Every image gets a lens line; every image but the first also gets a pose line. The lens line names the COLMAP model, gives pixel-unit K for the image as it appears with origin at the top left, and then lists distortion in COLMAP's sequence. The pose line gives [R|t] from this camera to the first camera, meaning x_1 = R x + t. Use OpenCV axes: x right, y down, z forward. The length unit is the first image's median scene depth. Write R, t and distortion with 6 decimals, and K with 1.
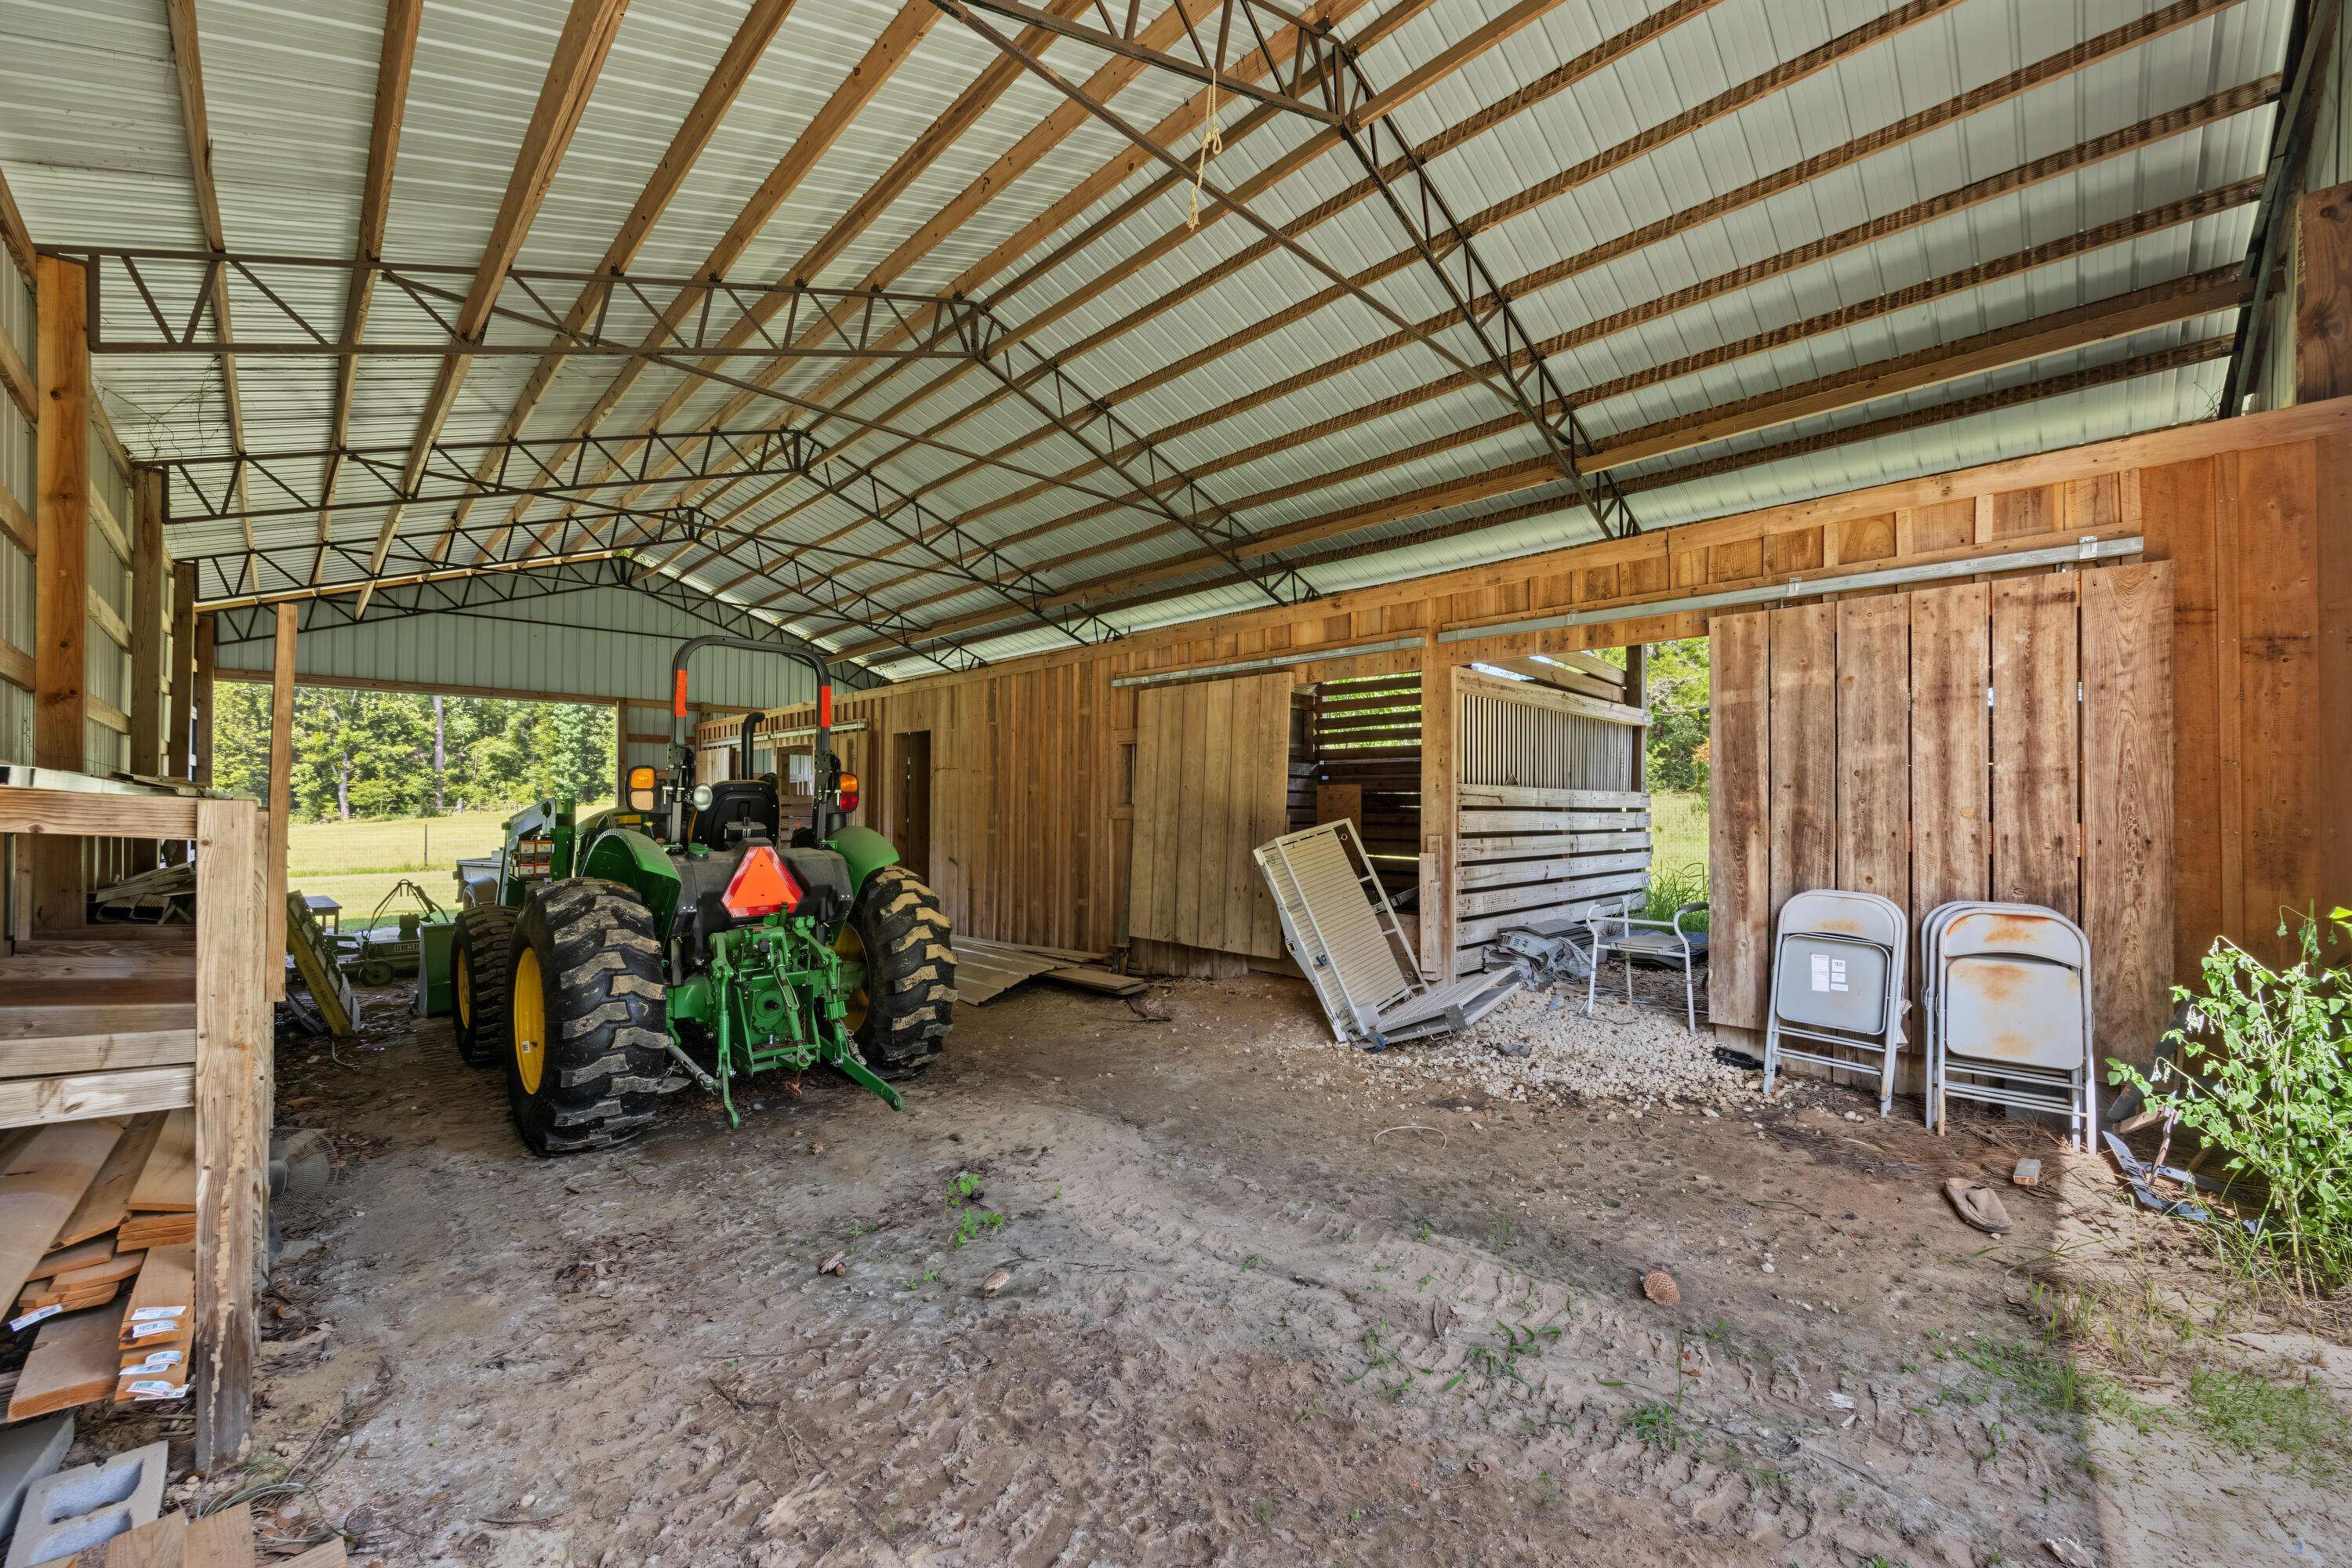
lens RADIAL K [[922.0, 0, 1182.4], [0, 922.0, 794.8], [0, 0, 1]] dist [0.001249, 0.000022]
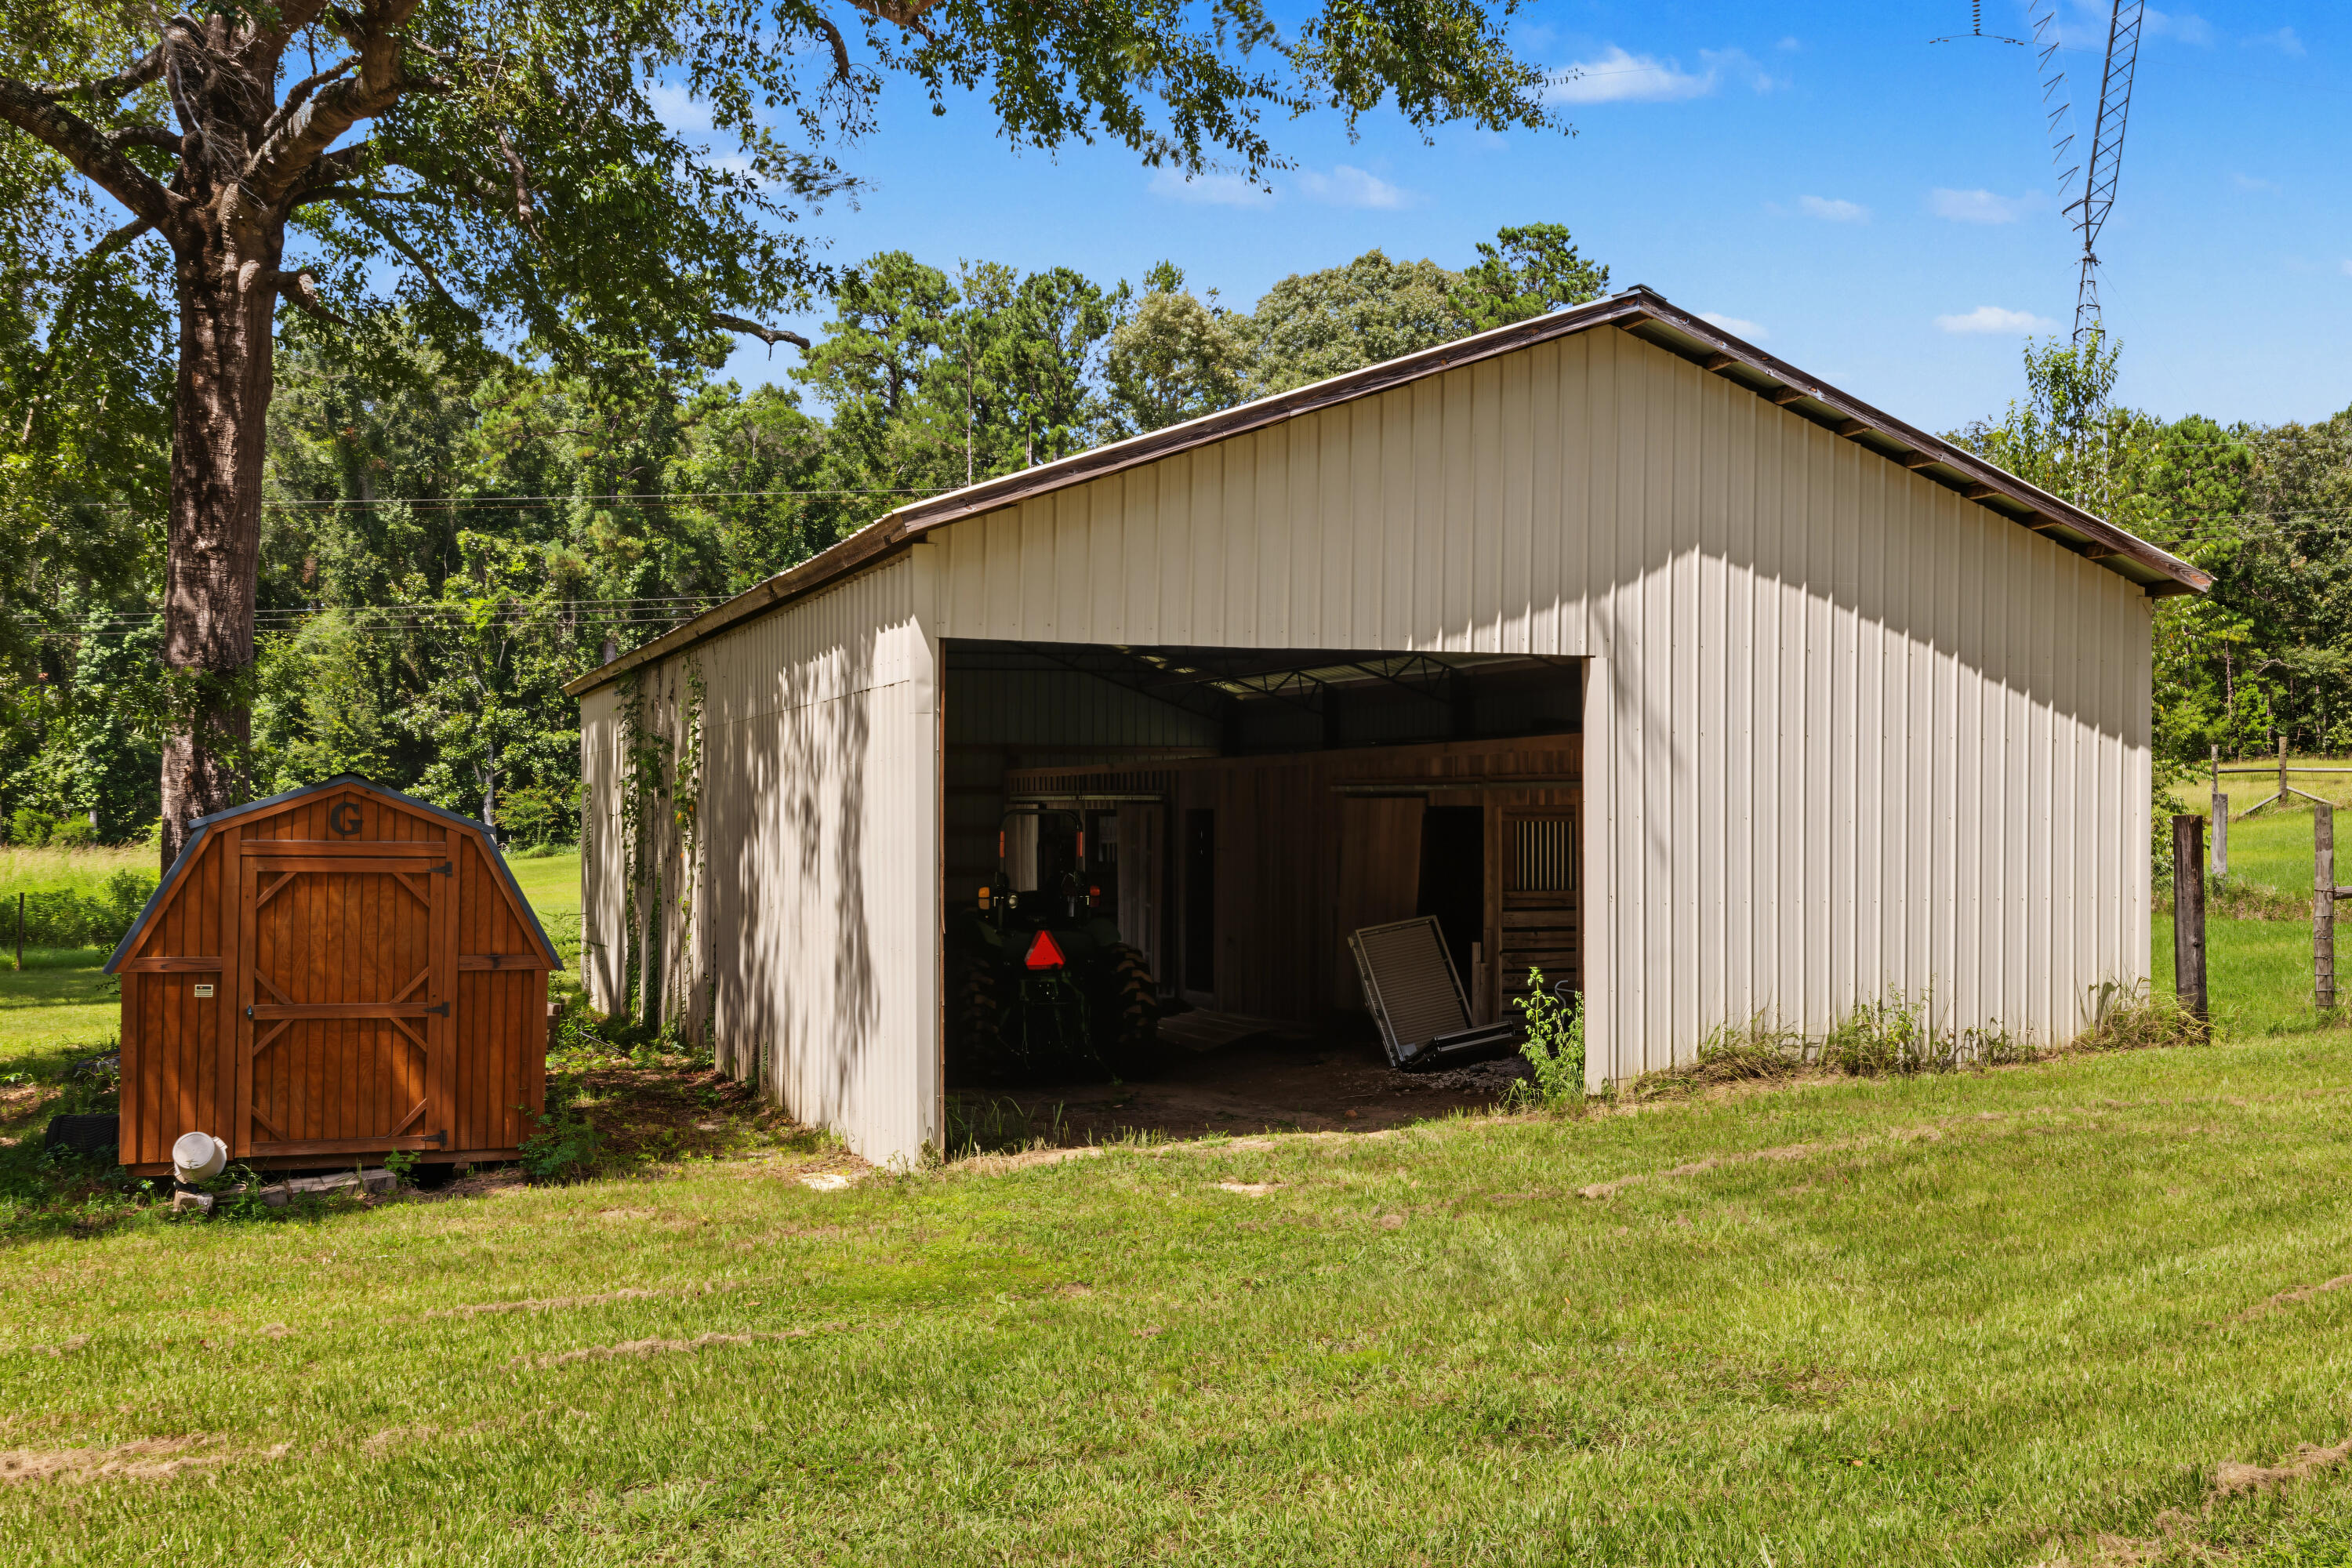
lens RADIAL K [[2363.2, 0, 1175.6], [0, 2363.2, 784.0], [0, 0, 1]] dist [0.003804, 0.000000]
pose [[0.917844, -0.002161, -0.396935, 0.136850], [0.002760, 0.999996, 0.000937, -0.019397], [0.396931, -0.001955, 0.917846, -0.265555]]
